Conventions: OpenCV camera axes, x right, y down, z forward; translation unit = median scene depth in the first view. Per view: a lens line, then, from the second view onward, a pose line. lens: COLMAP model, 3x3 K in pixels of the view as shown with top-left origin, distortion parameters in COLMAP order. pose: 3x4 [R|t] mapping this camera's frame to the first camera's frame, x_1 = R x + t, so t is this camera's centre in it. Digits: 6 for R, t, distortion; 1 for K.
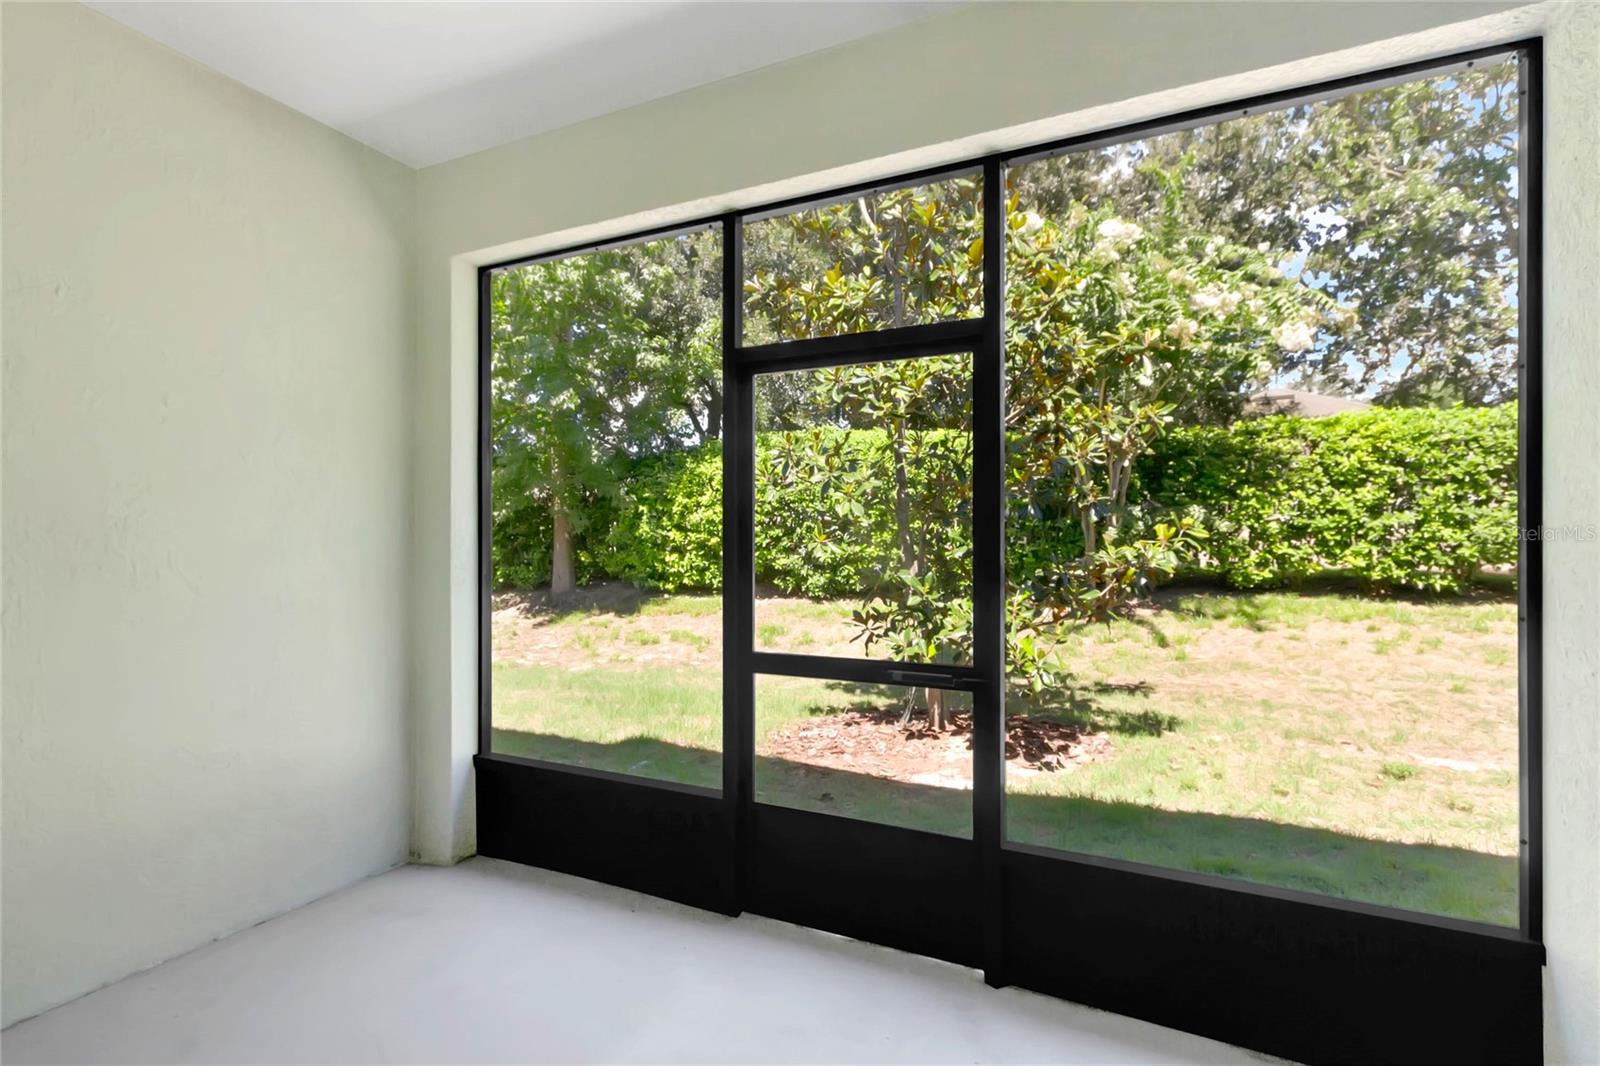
lens RADIAL K [[761.4, 0, 788.8], [0, 761.4, 536.8], [0, 0, 1]] dist [0.001581, 0.000001]
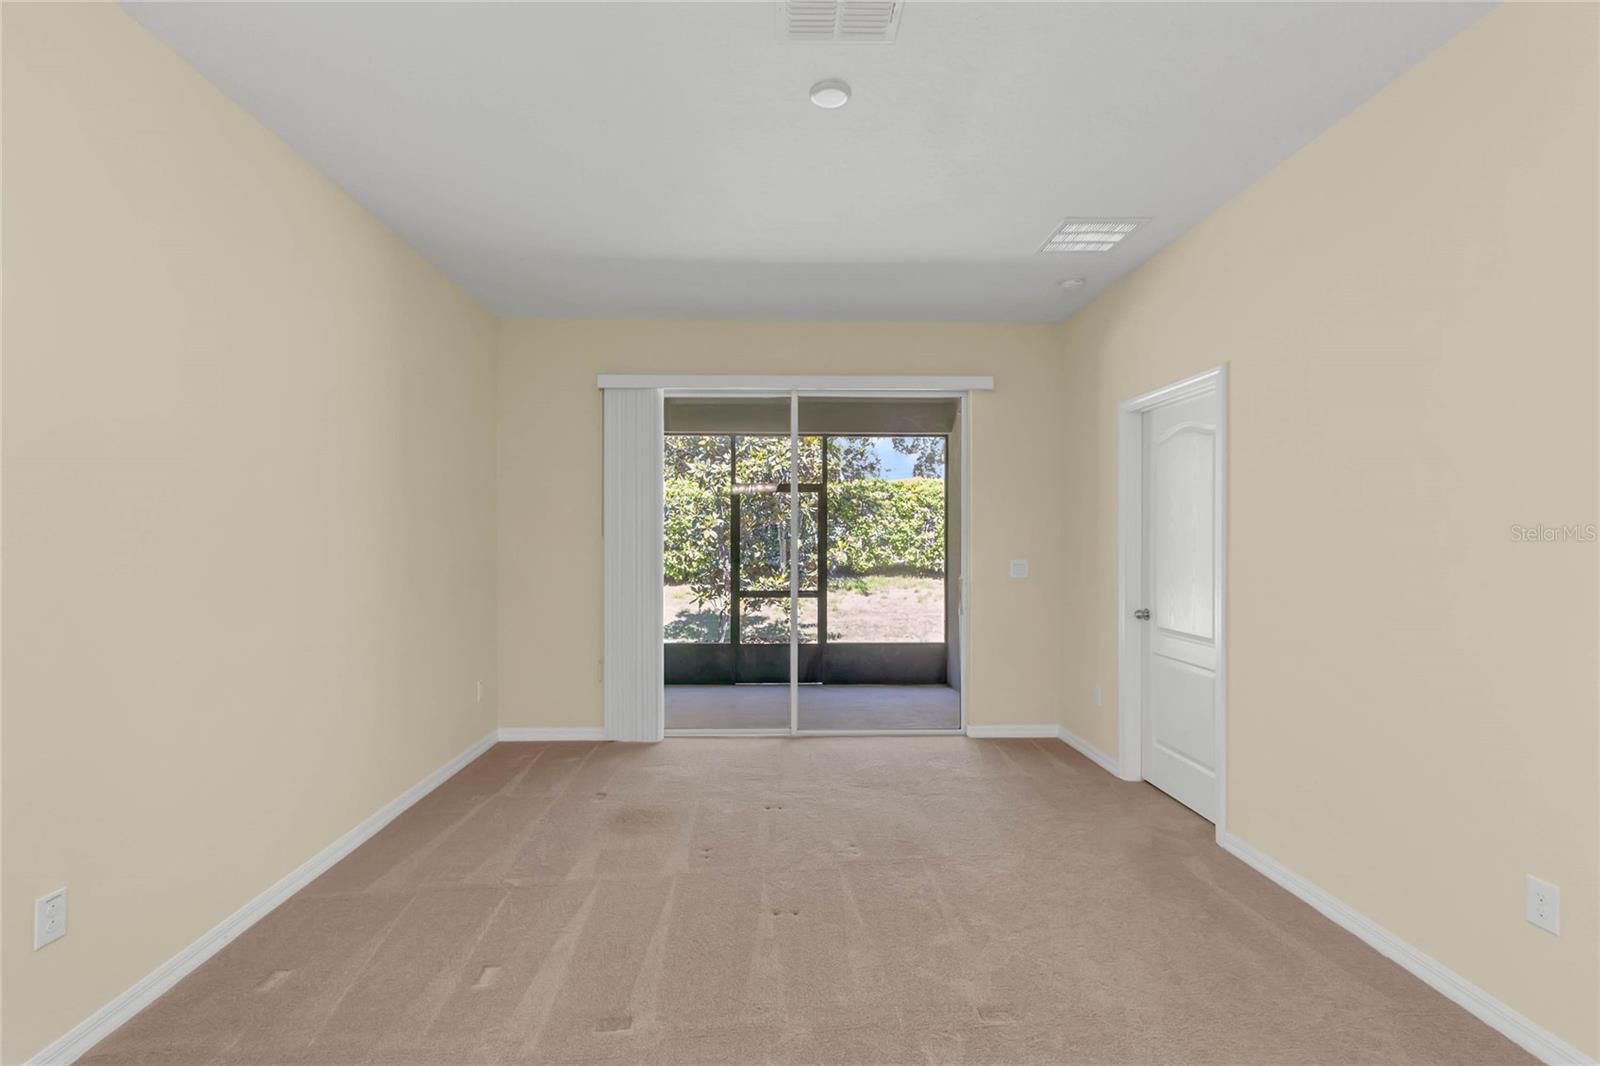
lens RADIAL K [[735.4, 0, 789.1], [0, 735.4, 541.3], [0, 0, 1]] dist [0.000621, 0.000215]
pose [[0.886689, -0.000134, 0.462365, -0.375811], [-0.001406, 0.999995, 0.002987, -0.013529], [-0.462363, -0.003299, 0.886684, -0.493375]]
